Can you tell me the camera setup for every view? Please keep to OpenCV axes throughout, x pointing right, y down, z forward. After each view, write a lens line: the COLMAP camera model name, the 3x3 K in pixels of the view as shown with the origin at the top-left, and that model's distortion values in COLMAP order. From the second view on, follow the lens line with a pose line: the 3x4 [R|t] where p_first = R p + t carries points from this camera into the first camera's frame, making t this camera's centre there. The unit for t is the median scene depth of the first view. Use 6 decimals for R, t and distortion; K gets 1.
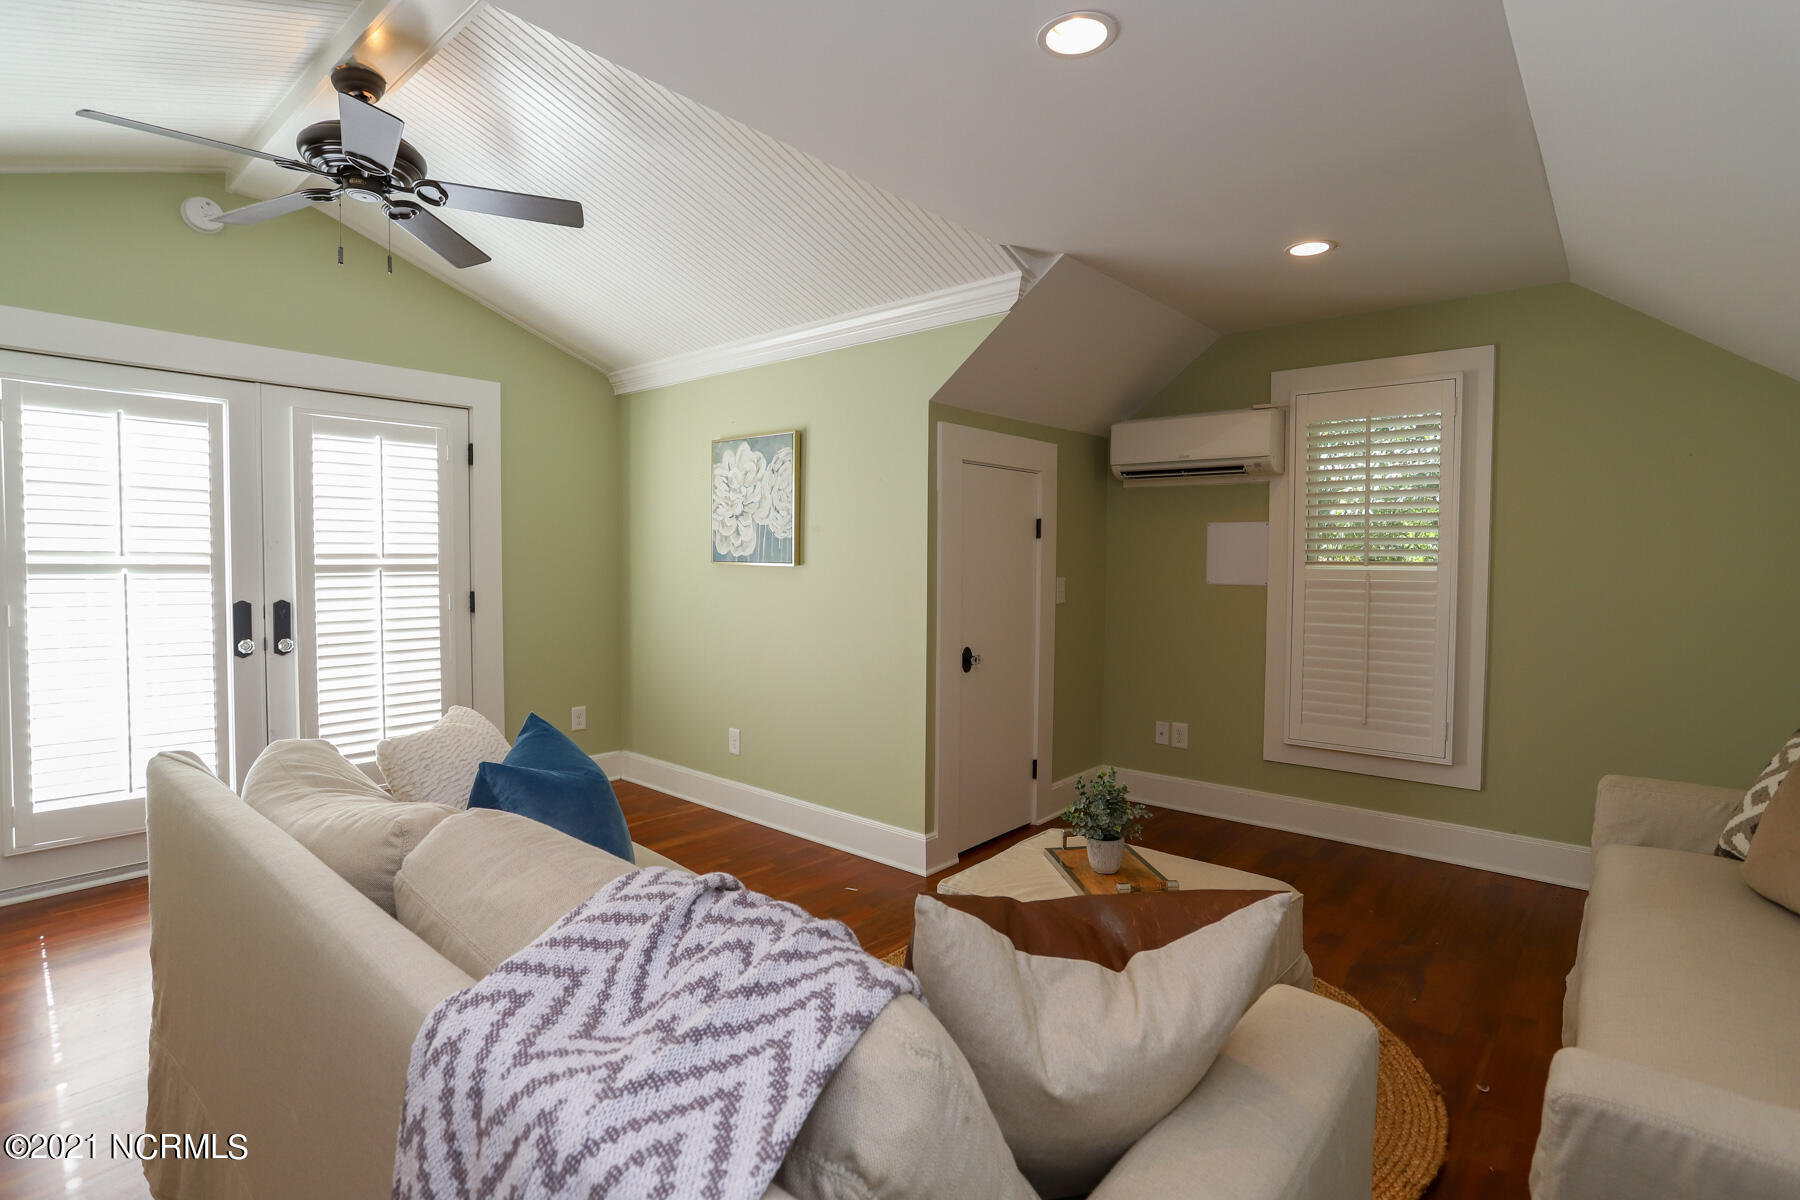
lens RADIAL K [[870.1, 0, 903.0], [0, 870.1, 589.9], [0, 0, 1]] dist [-0.068880, 0.037029]
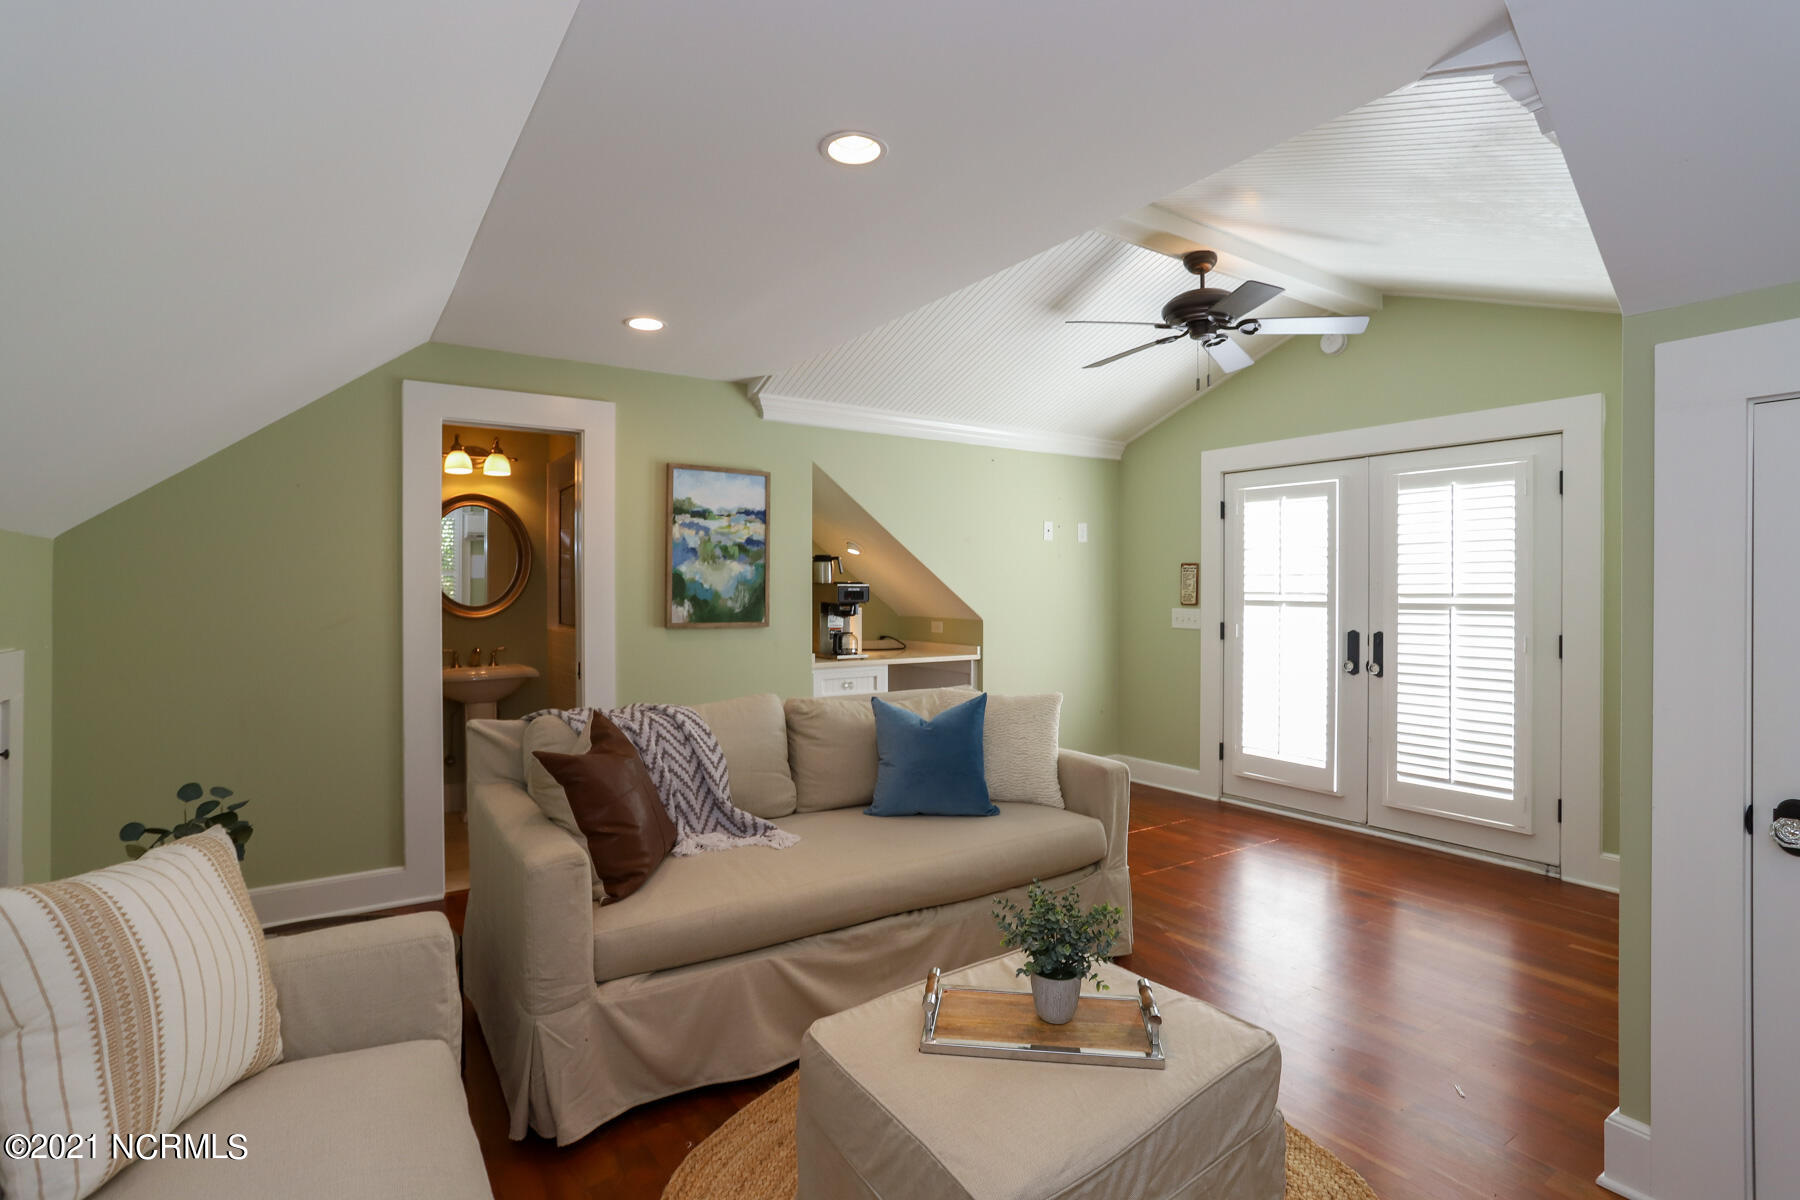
lens RADIAL K [[870.1, 0, 903.0], [0, 870.1, 589.9], [0, 0, 1]] dist [-0.068880, 0.037029]
pose [[-0.253552, -0.011856, -0.967249, 0.588713], [-0.050172, 0.998740, 0.000910, -0.013731], [0.966020, 0.048759, -0.253827, 0.617538]]
